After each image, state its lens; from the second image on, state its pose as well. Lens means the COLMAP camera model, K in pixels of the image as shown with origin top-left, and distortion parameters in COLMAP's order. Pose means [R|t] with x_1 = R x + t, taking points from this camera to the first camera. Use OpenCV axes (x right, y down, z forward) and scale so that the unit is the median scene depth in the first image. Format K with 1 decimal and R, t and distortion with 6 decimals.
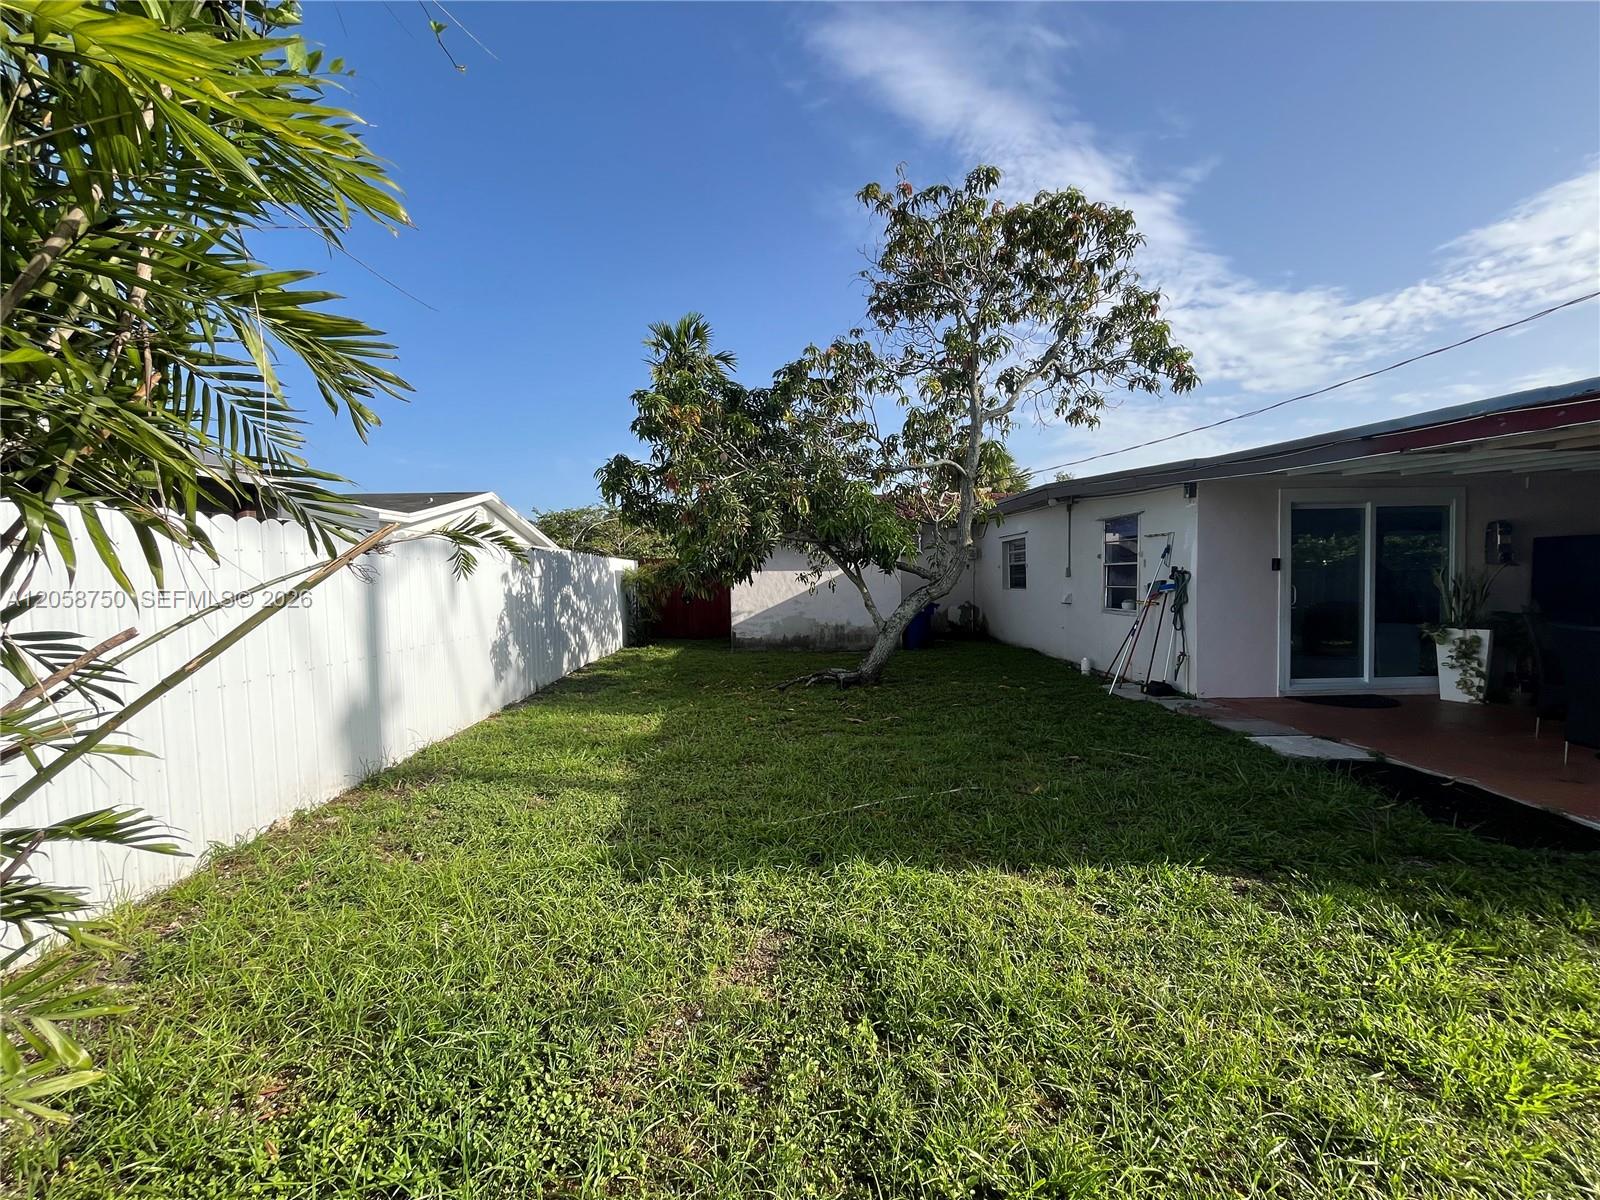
lens RADIAL K [[649.1, 0, 799.8], [0, 649.1, 600.8], [0, 0, 1]] dist [-0.001341, 0.000002]
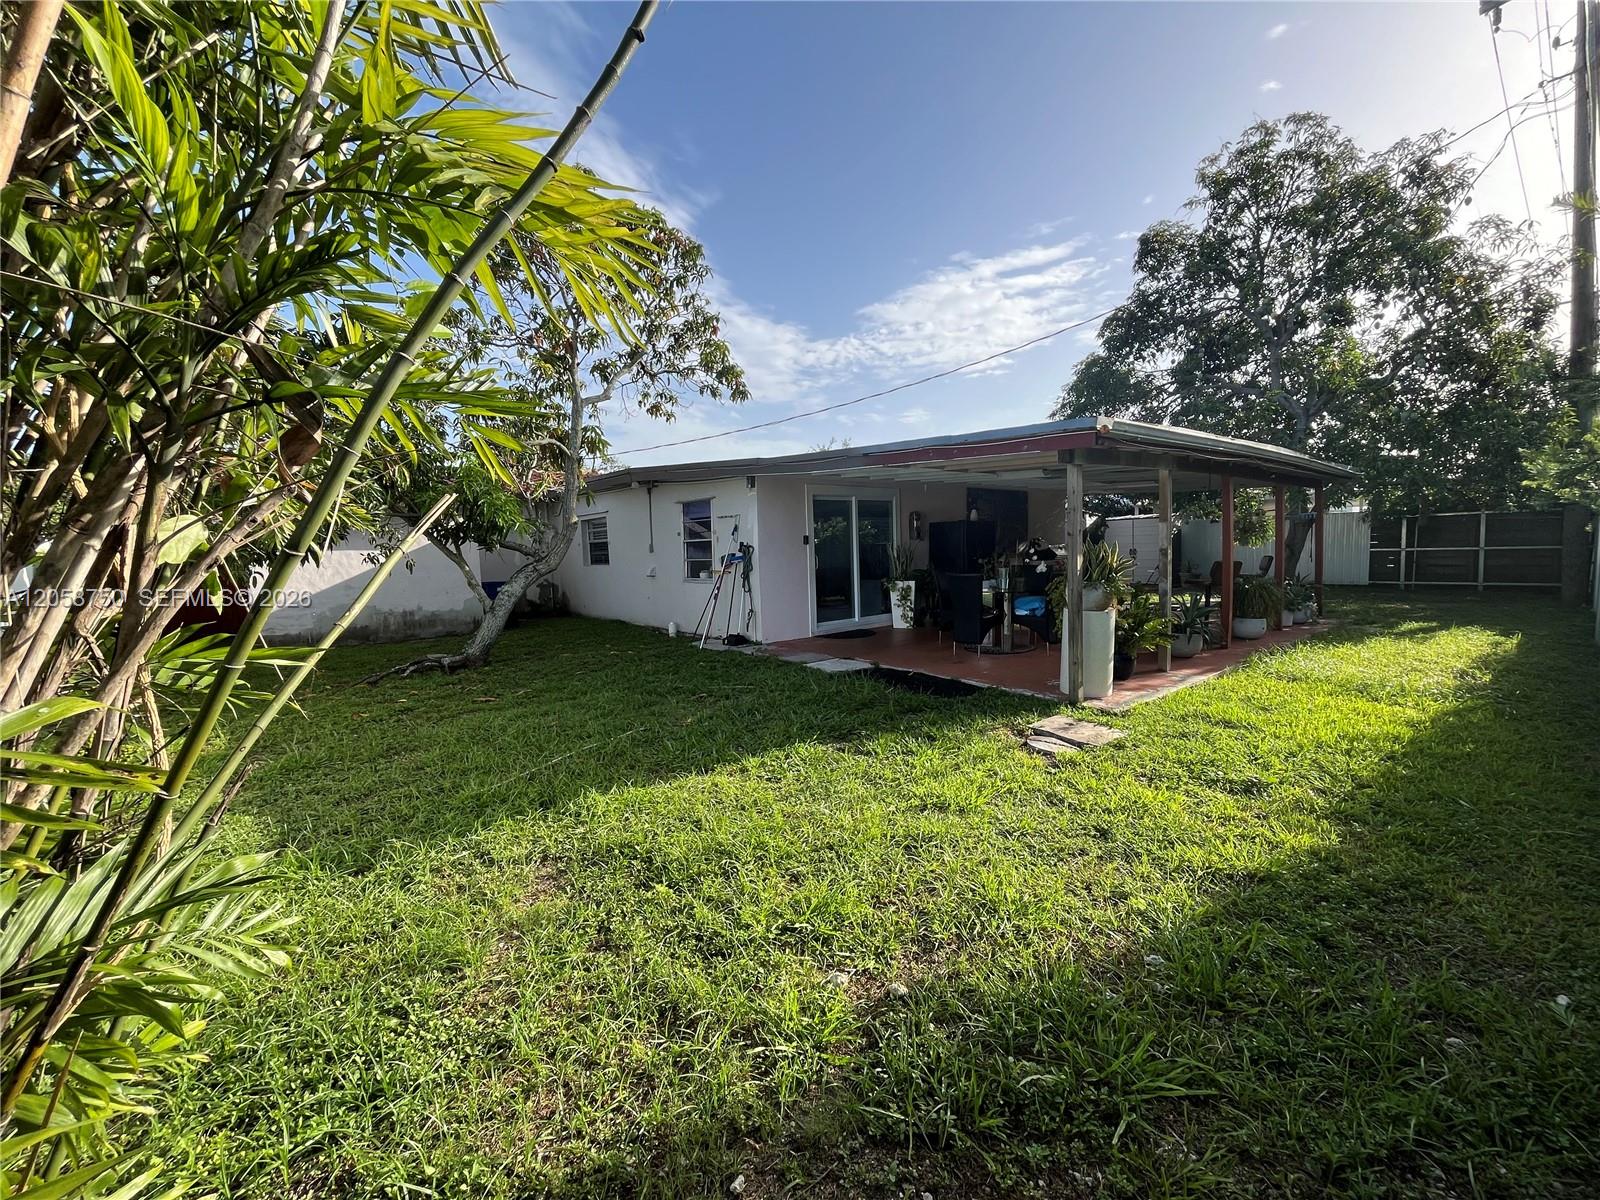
lens RADIAL K [[649.1, 0, 799.8], [0, 649.1, 600.8], [0, 0, 1]] dist [-0.001341, 0.000002]
pose [[0.778940, -0.060767, 0.624147, -0.126613], [0.041247, 0.998103, 0.045699, 0.008035], [-0.625740, -0.009852, 0.779969, -0.052906]]
